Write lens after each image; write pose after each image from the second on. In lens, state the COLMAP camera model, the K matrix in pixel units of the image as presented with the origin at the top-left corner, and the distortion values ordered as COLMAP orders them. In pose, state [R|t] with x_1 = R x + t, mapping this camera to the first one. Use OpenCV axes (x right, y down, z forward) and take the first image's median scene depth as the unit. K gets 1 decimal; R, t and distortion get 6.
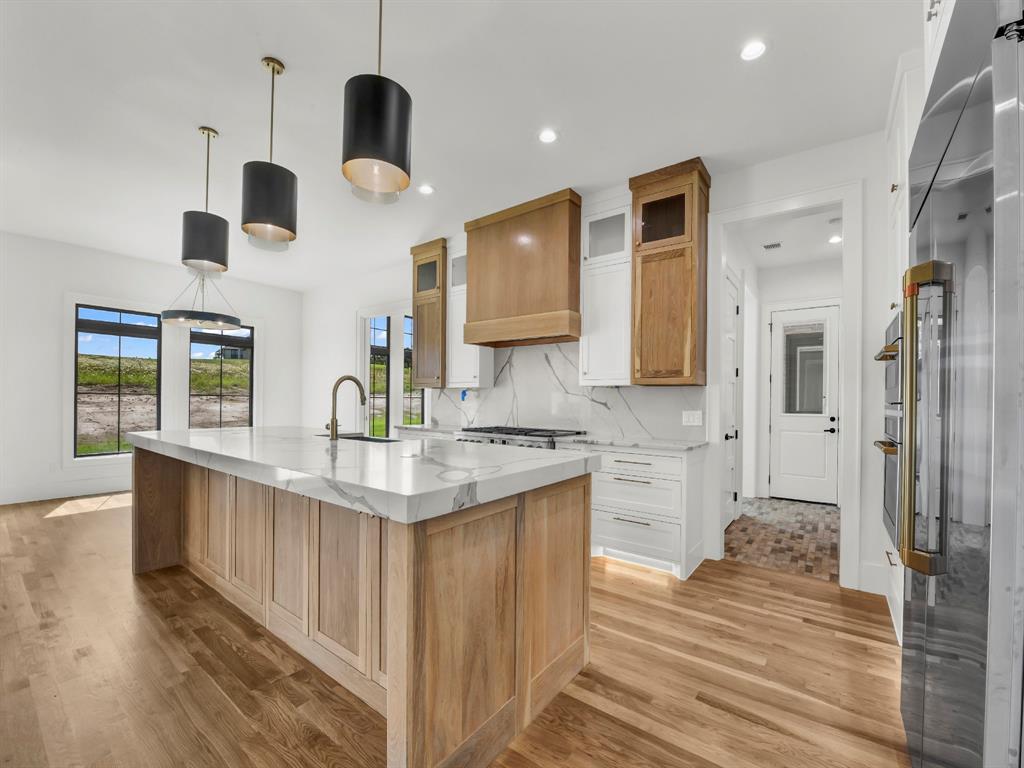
lens RADIAL K [[425.6, 0, 527.6], [0, 425.6, 402.3], [0, 0, 1]] dist [-0.016082, -0.001708]
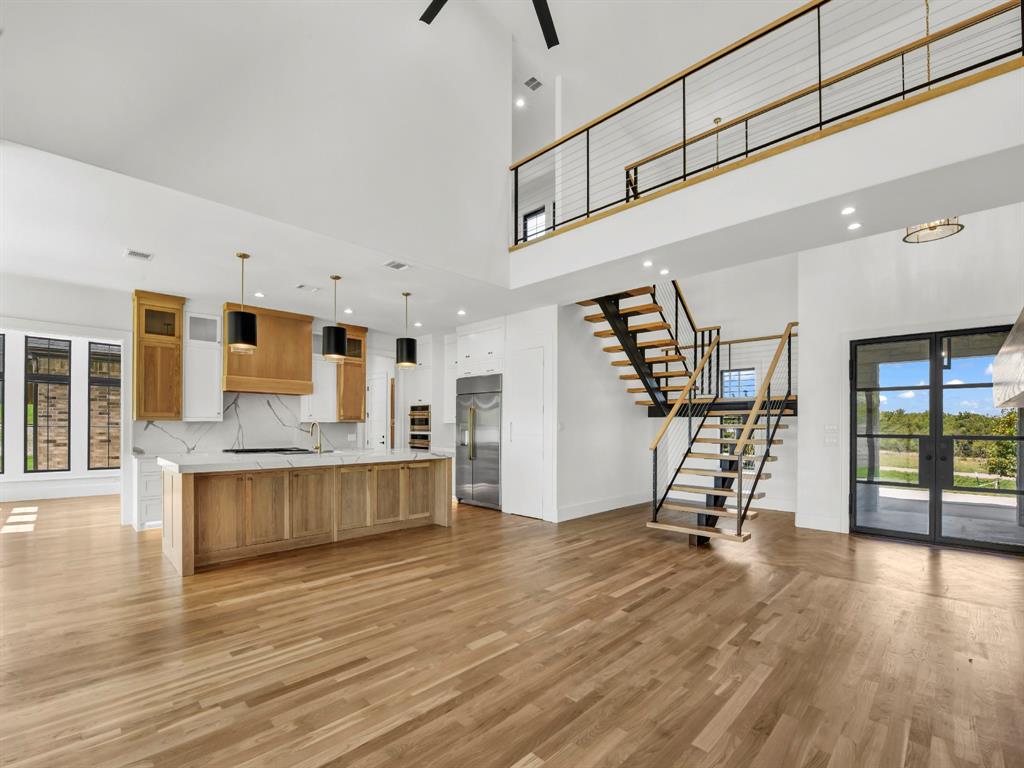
lens RADIAL K [[449.3, 0, 504.3], [0, 449.3, 418.6], [0, 0, 1]] dist [-0.020275, -0.000294]
pose [[0.158354, 0.010610, 0.987325, -1.763940], [-0.000751, 0.999943, -0.010625, -0.037460], [-0.987382, 0.000941, 0.158353, -0.142370]]
